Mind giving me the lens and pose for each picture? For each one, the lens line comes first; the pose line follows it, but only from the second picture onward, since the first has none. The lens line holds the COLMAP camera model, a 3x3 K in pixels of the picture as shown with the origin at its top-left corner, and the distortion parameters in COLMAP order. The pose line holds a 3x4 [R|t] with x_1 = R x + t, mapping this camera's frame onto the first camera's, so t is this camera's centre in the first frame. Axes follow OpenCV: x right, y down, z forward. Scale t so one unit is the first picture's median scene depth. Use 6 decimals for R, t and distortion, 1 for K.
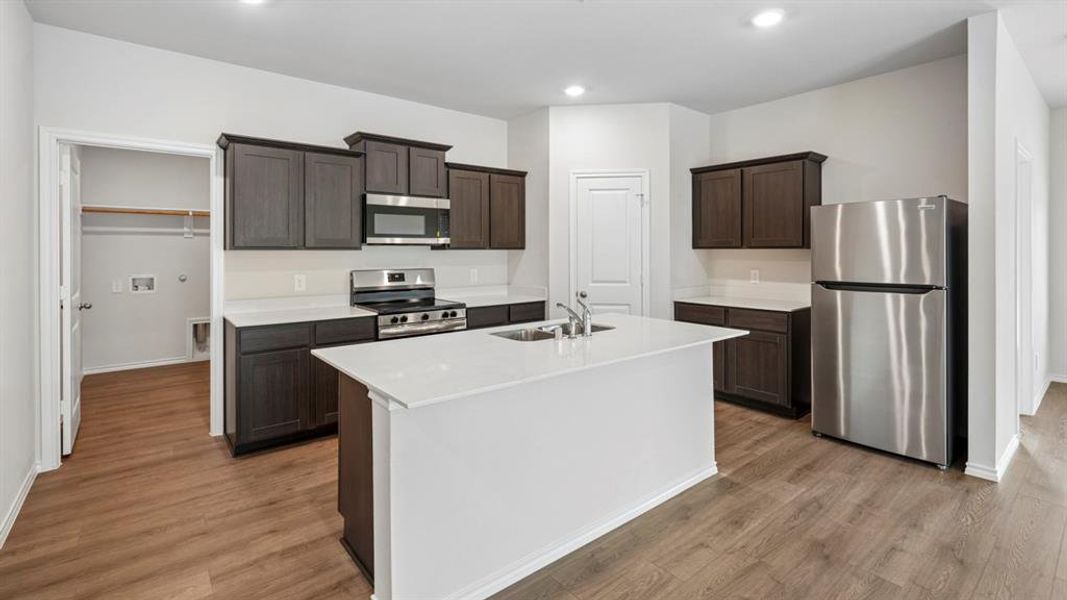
lens RADIAL K [[483.4, 0, 534.2], [0, 483.4, 250.8], [0, 0, 1]] dist [-0.000280, -0.000091]
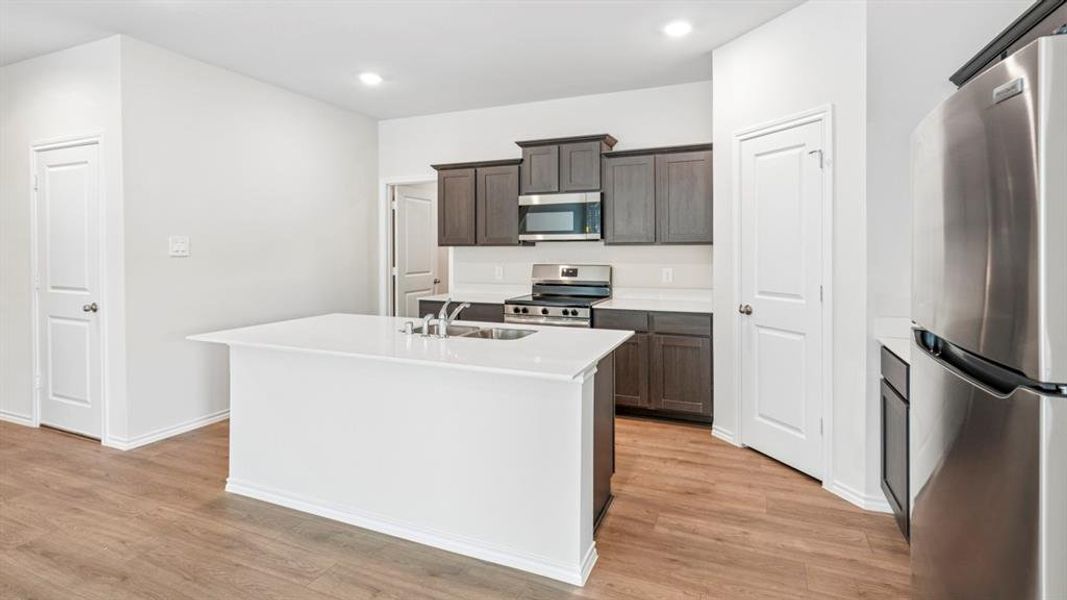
lens RADIAL K [[519.5, 0, 534.8], [0, 519.5, 248.9], [0, 0, 1]] dist [-0.001417, -0.000040]
pose [[0.459171, 0.001754, -0.888346, 0.669773], [0.002678, 0.999991, 0.003358, 0.000864], [0.888344, -0.003921, 0.459162, 0.430658]]
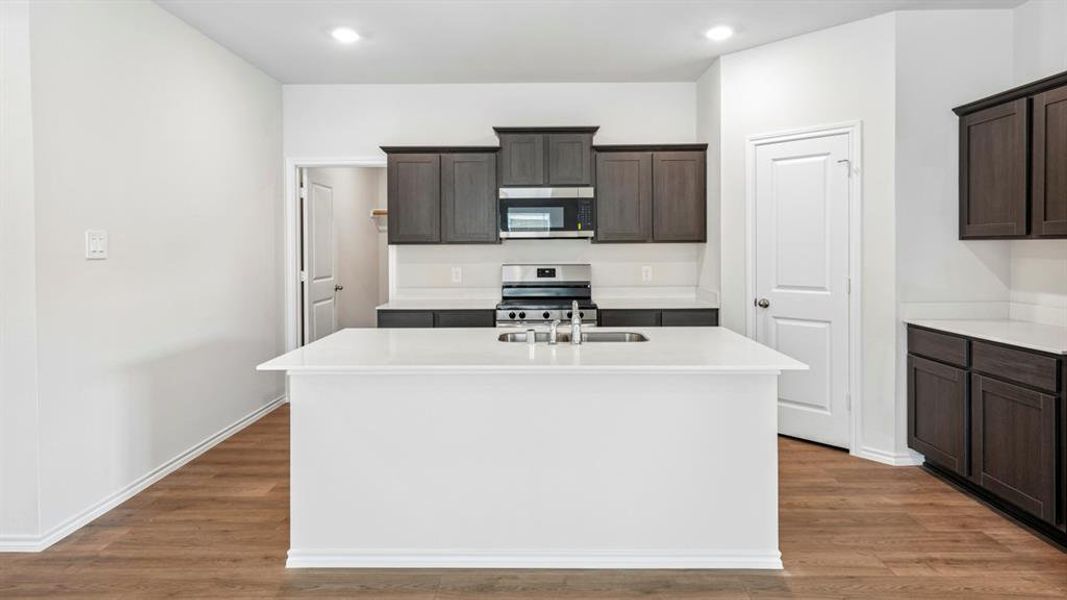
lens RADIAL K [[587.2, 0, 532.4], [0, 587.2, 250.5], [0, 0, 1]] dist [0.003763, 0.000417]
pose [[0.765207, 0.002920, -0.643778, 0.442820], [0.004085, 0.999948, 0.009391, 0.000382], [0.643772, -0.009816, 0.765155, 0.098699]]
